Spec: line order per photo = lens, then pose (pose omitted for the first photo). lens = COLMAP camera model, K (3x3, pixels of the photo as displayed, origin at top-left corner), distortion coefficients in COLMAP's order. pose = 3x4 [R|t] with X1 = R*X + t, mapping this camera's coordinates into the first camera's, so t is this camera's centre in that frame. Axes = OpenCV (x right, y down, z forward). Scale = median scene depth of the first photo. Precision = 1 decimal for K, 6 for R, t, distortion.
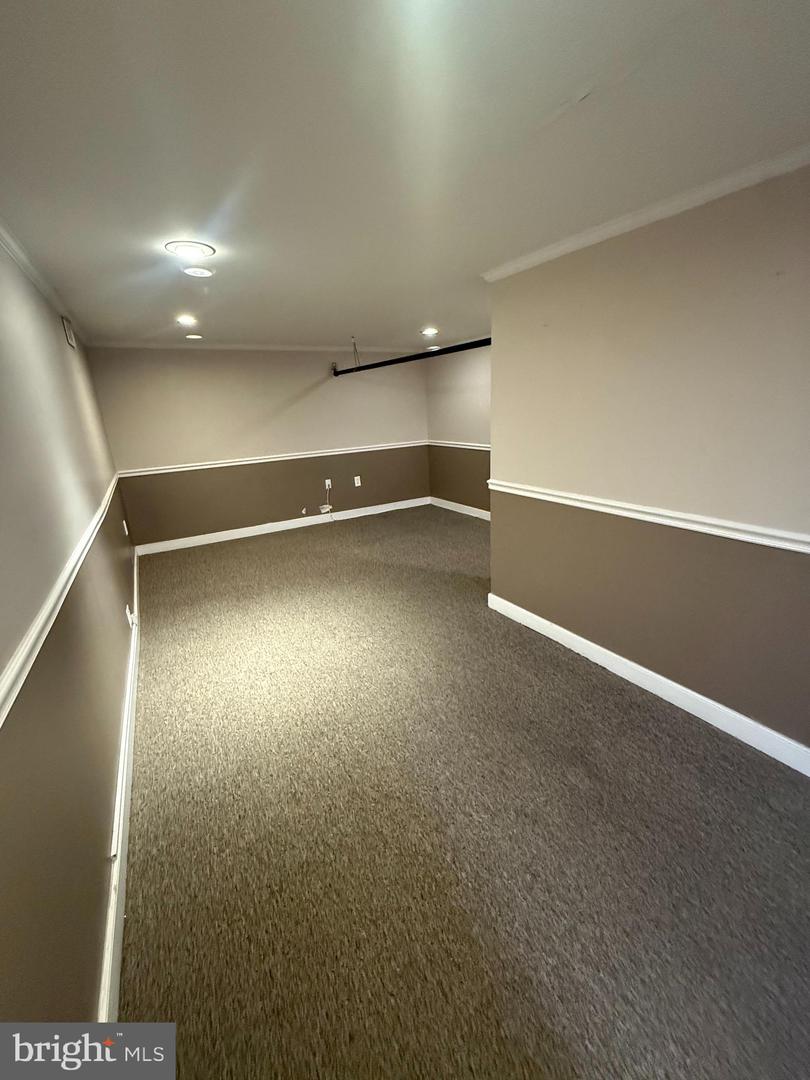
lens RADIAL K [[429.2, 0, 407.1], [0, 429.2, 539.4], [0, 0, 1]] dist [-0.000654, -0.000124]
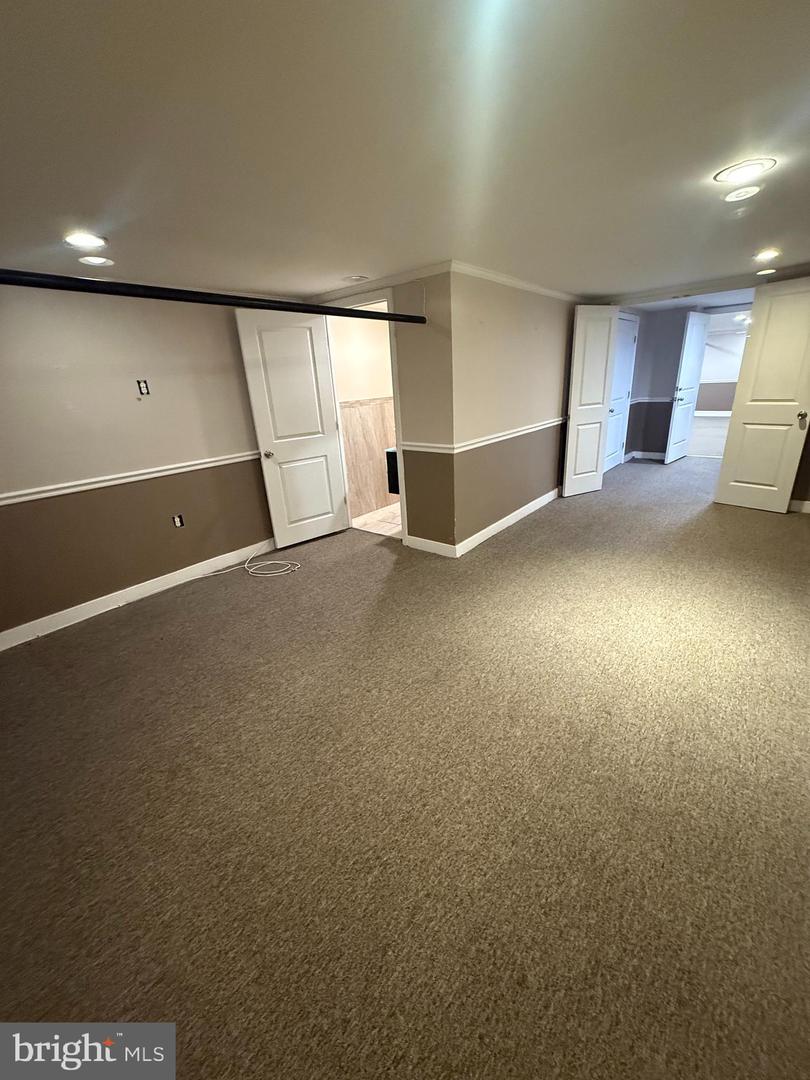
lens RADIAL K [[429.2, 0, 407.1], [0, 429.2, 539.4], [0, 0, 1]] dist [-0.000654, -0.000124]
pose [[-0.323397, -0.258976, 0.910135, -0.847989], [0.355247, 0.858239, 0.370439, -0.381151], [-0.877049, 0.443121, -0.185551, 1.388843]]
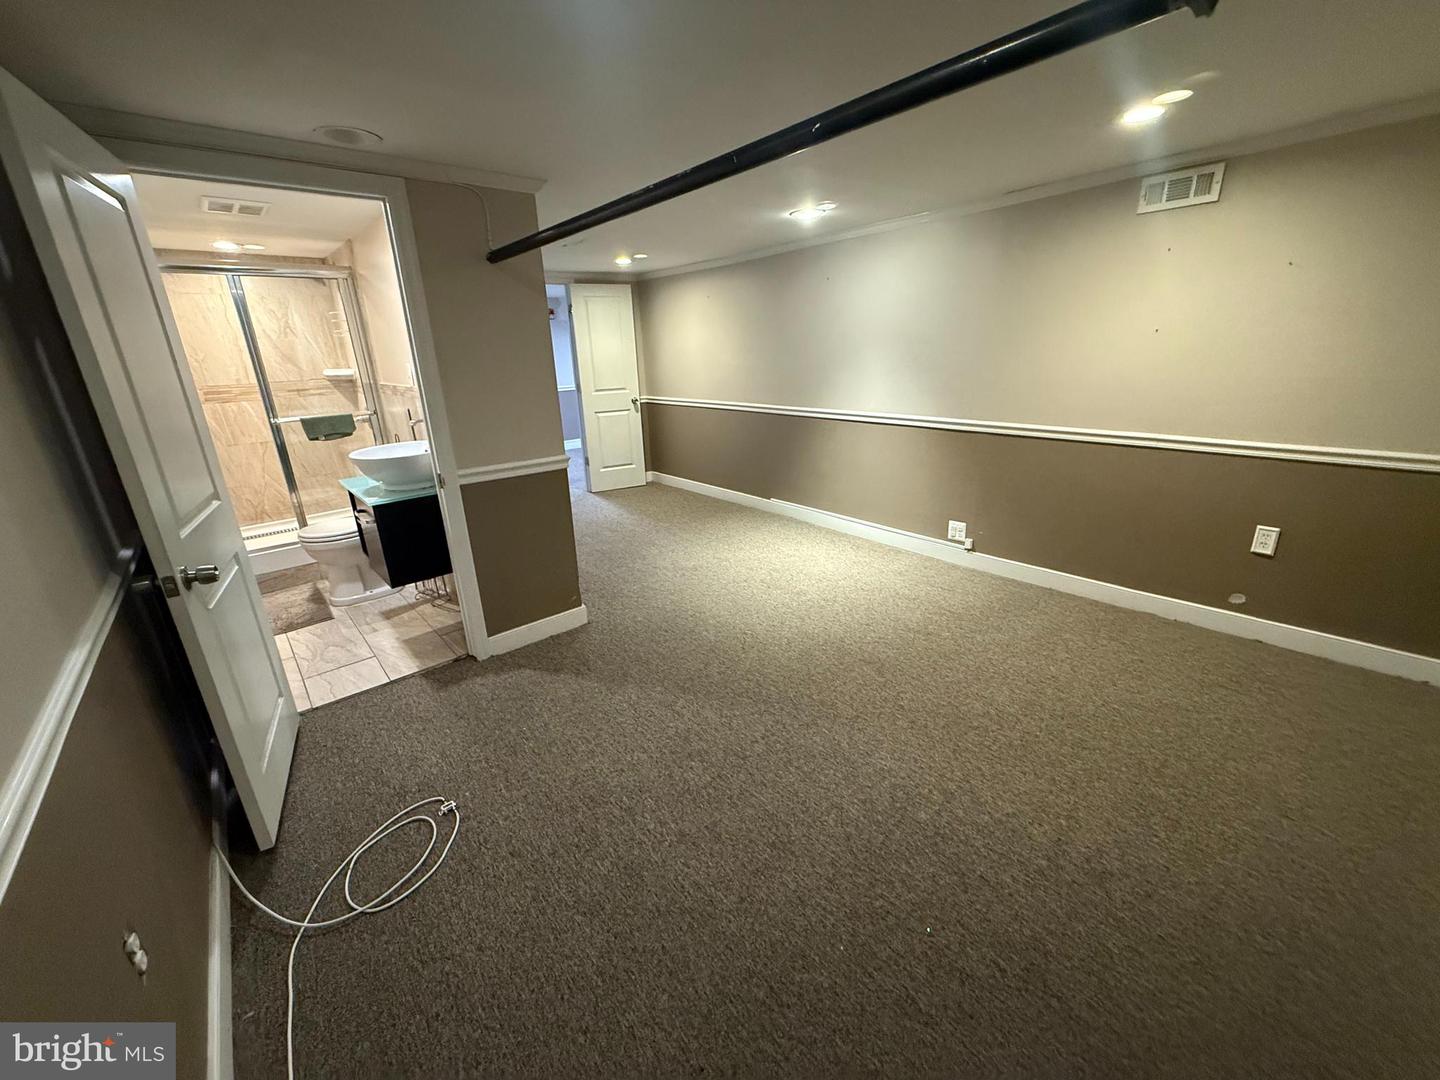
lens RADIAL K [[572.2, 0, 718.9], [0, 572.2, 536.7], [0, 0, 1]] dist [-0.000654, -0.000124]
pose [[-0.982071, 0.136891, -0.129605, 0.075735], [0.034902, 0.807667, 0.588605, -0.589121], [0.185253, 0.573528, -0.797964, 1.875614]]
